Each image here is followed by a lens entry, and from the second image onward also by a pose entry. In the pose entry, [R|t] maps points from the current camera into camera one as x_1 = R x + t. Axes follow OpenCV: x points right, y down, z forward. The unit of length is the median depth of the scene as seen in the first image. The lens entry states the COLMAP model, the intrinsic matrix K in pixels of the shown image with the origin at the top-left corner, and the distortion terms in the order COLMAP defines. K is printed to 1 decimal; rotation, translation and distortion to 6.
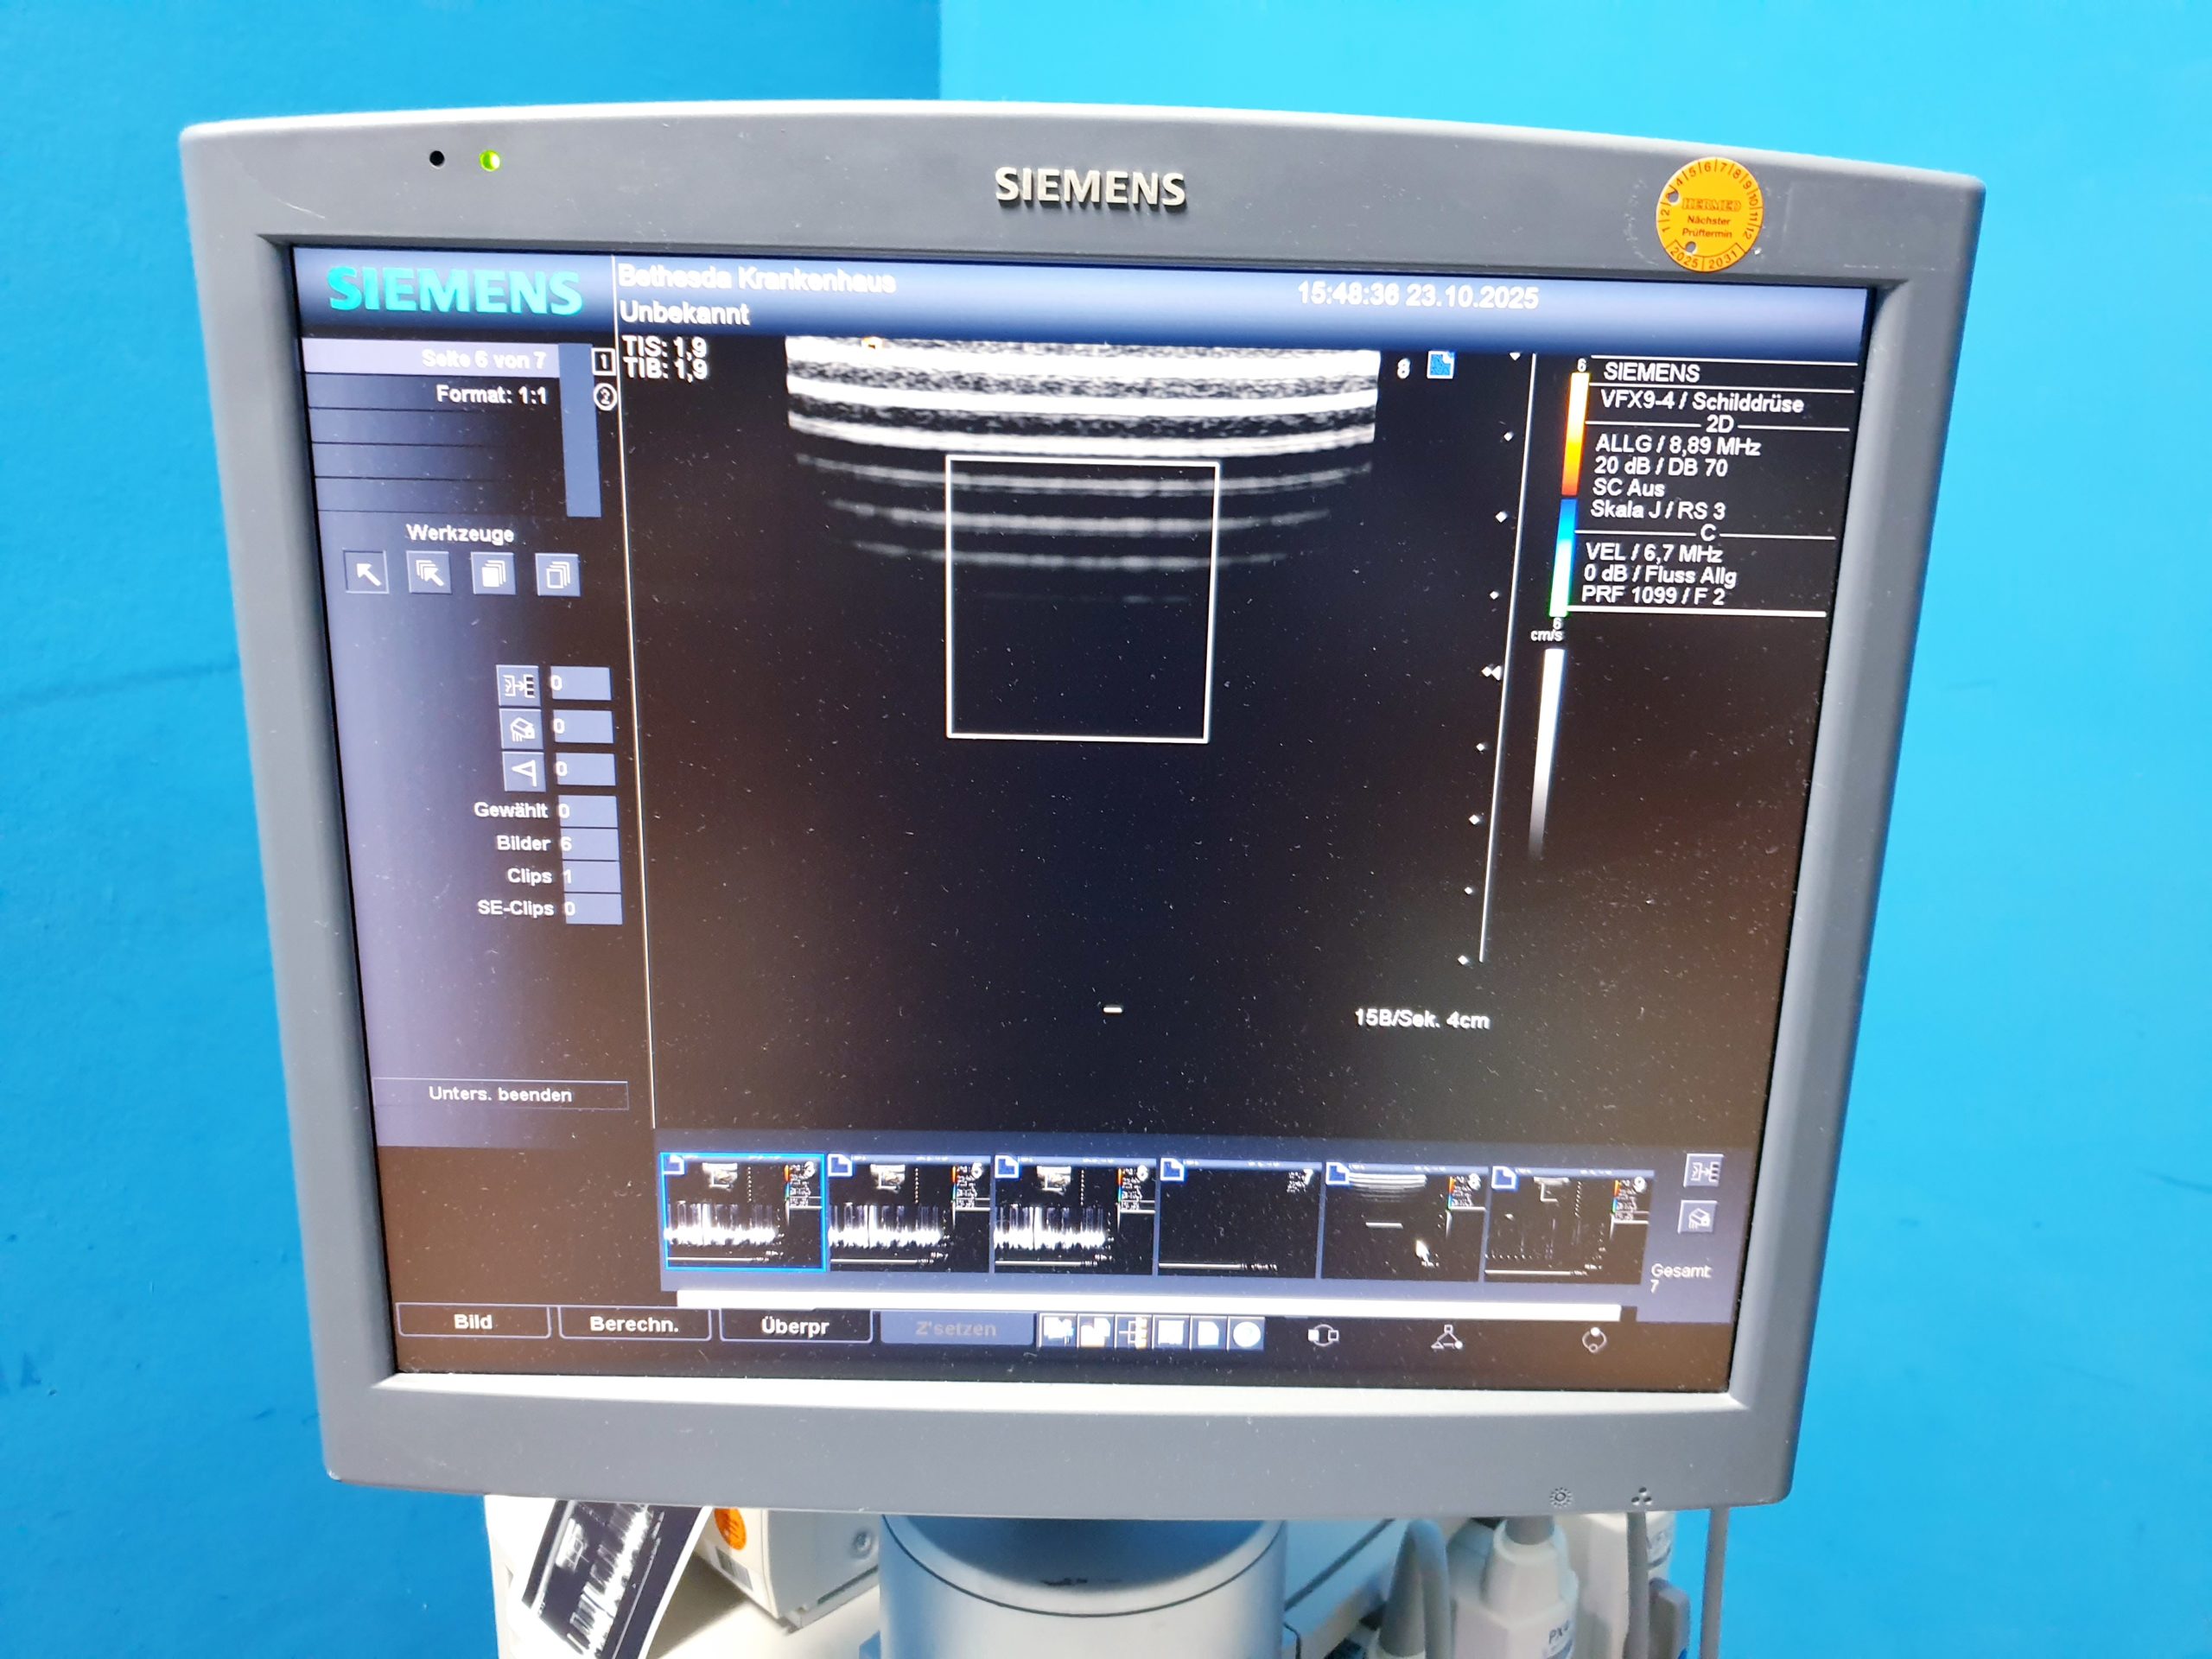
lens RADIAL K [[1687.9, 0, 1116.1], [0, 1687.9, 819.4], [0, 0, 1]] dist [-0.003749, -0.075142]
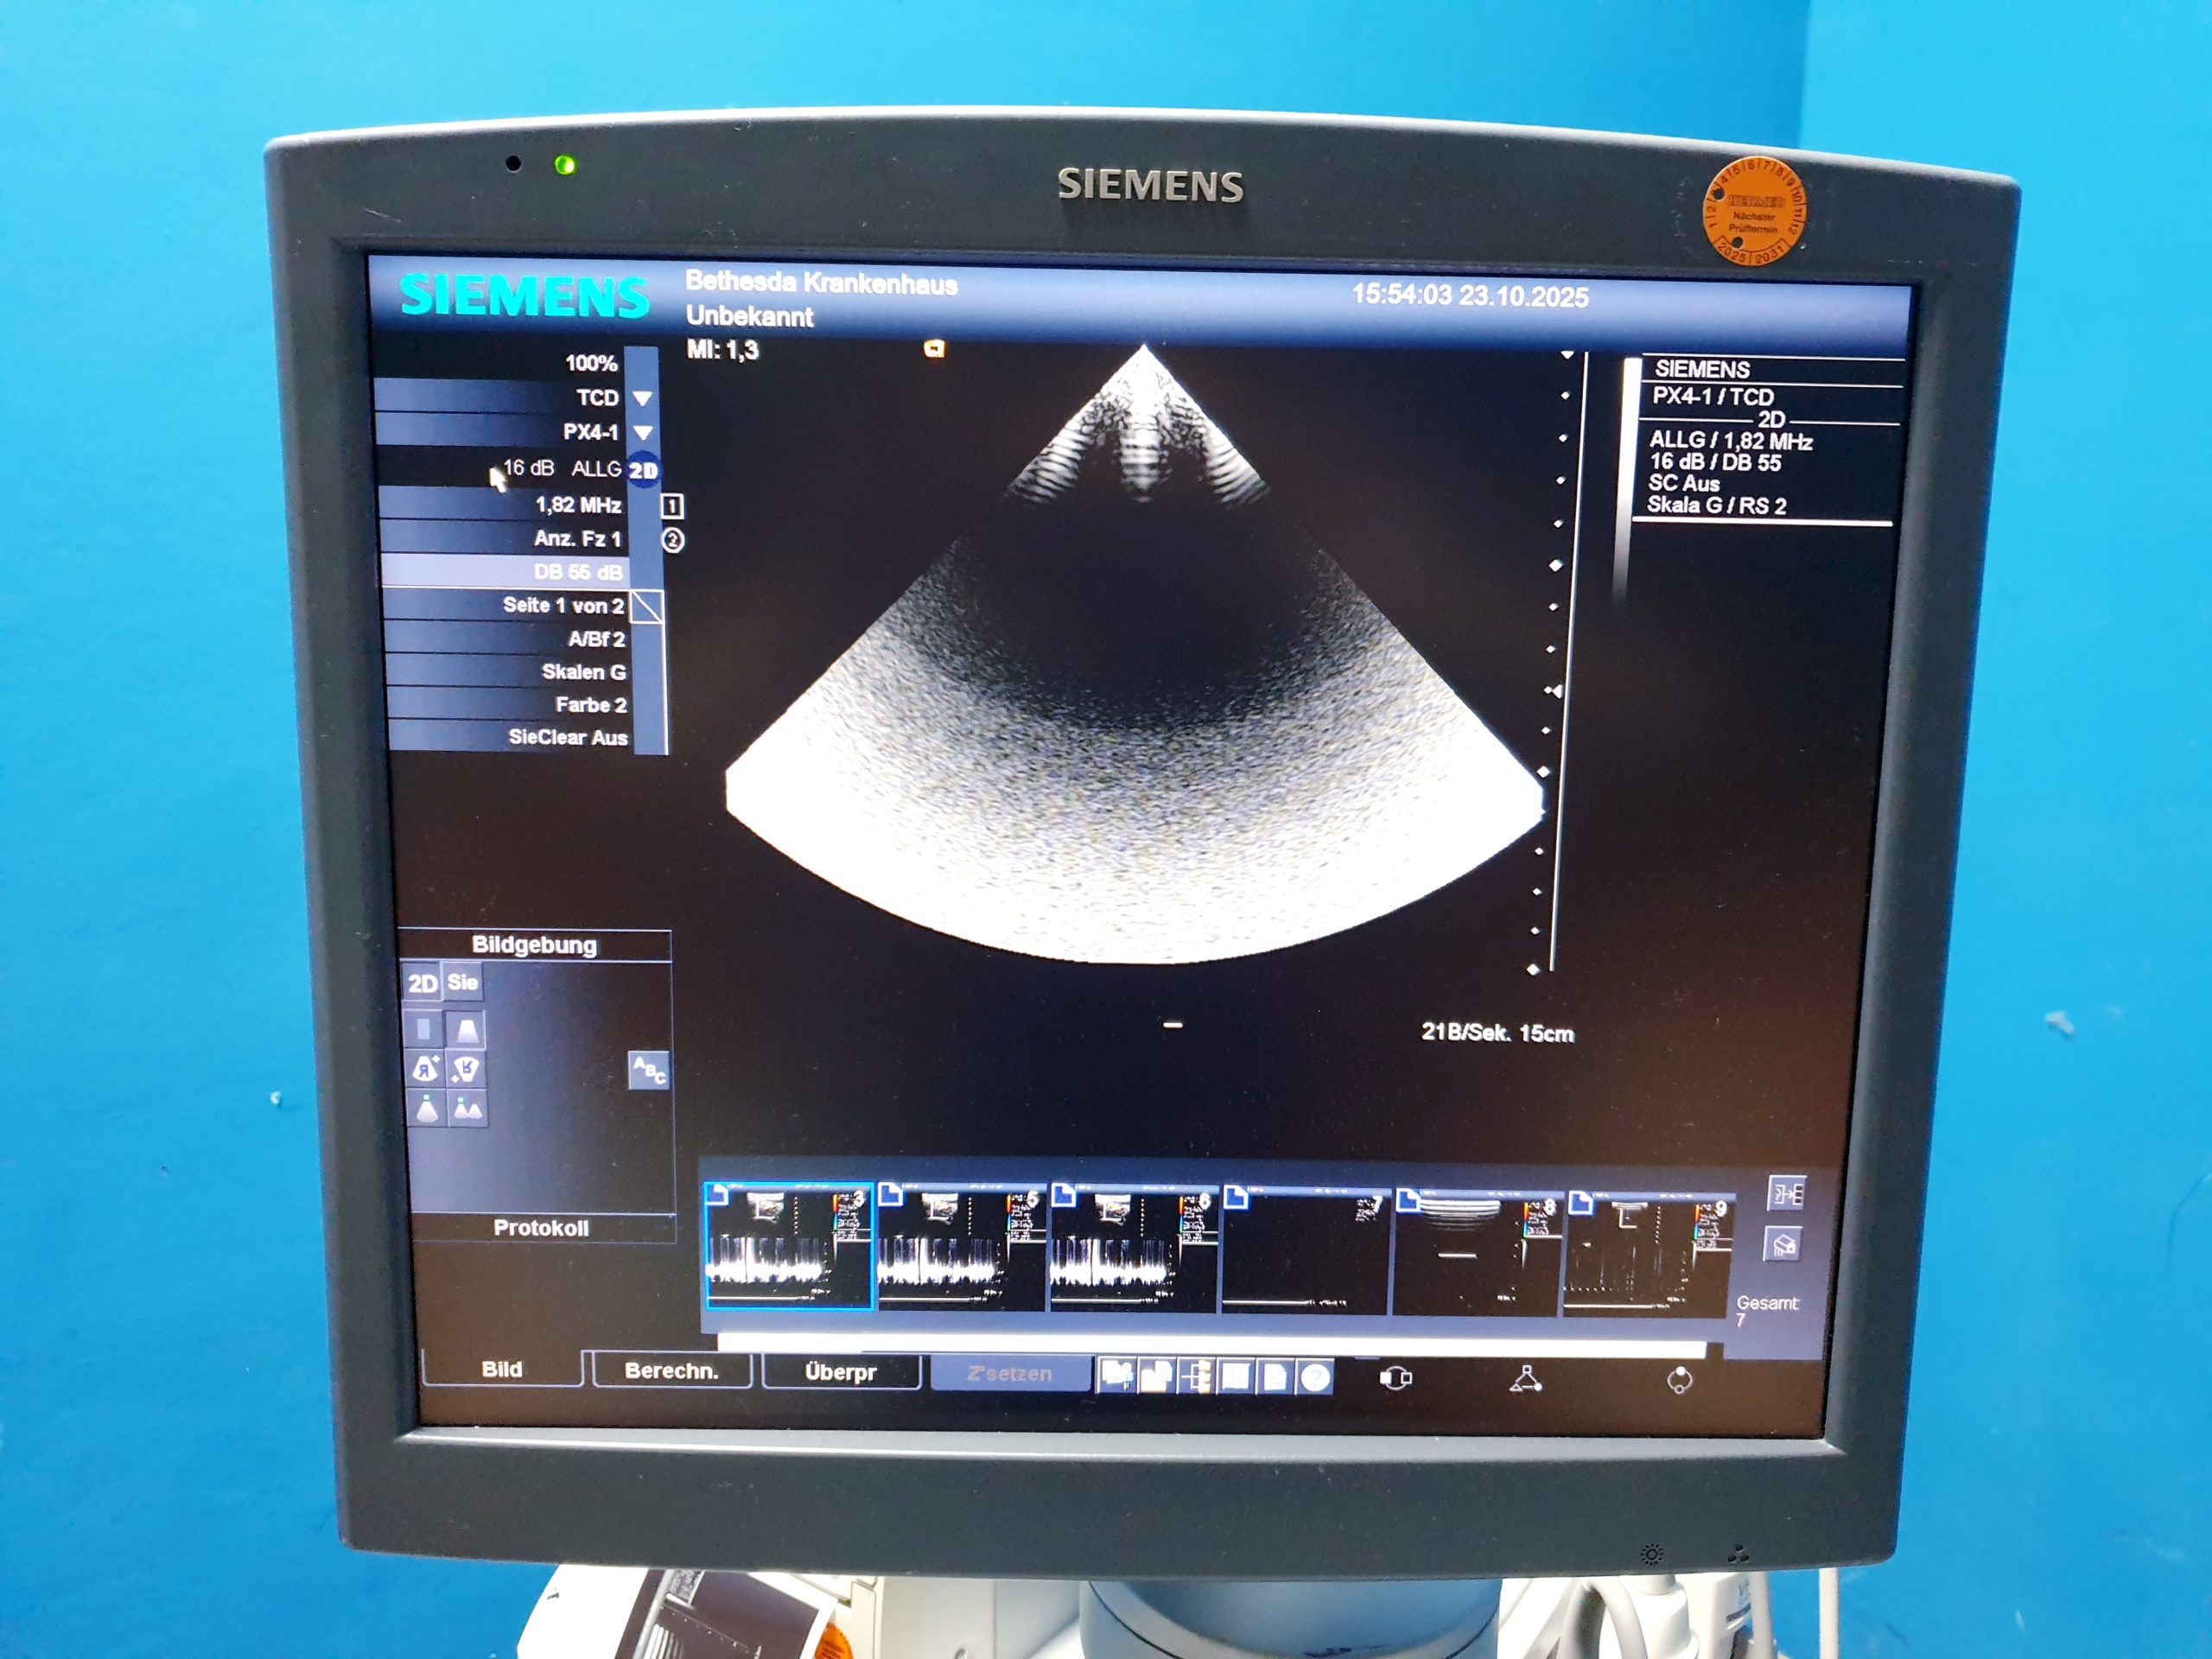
lens RADIAL K [[1687.9, 0, 1116.1], [0, 1687.9, 819.4], [0, 0, 1]] dist [-0.003749, -0.075142]
pose [[0.999956, -0.009165, 0.001797, -0.038571], [0.009308, 0.993738, -0.111343, 0.111200], [-0.000765, 0.111354, 0.993780, 0.023269]]
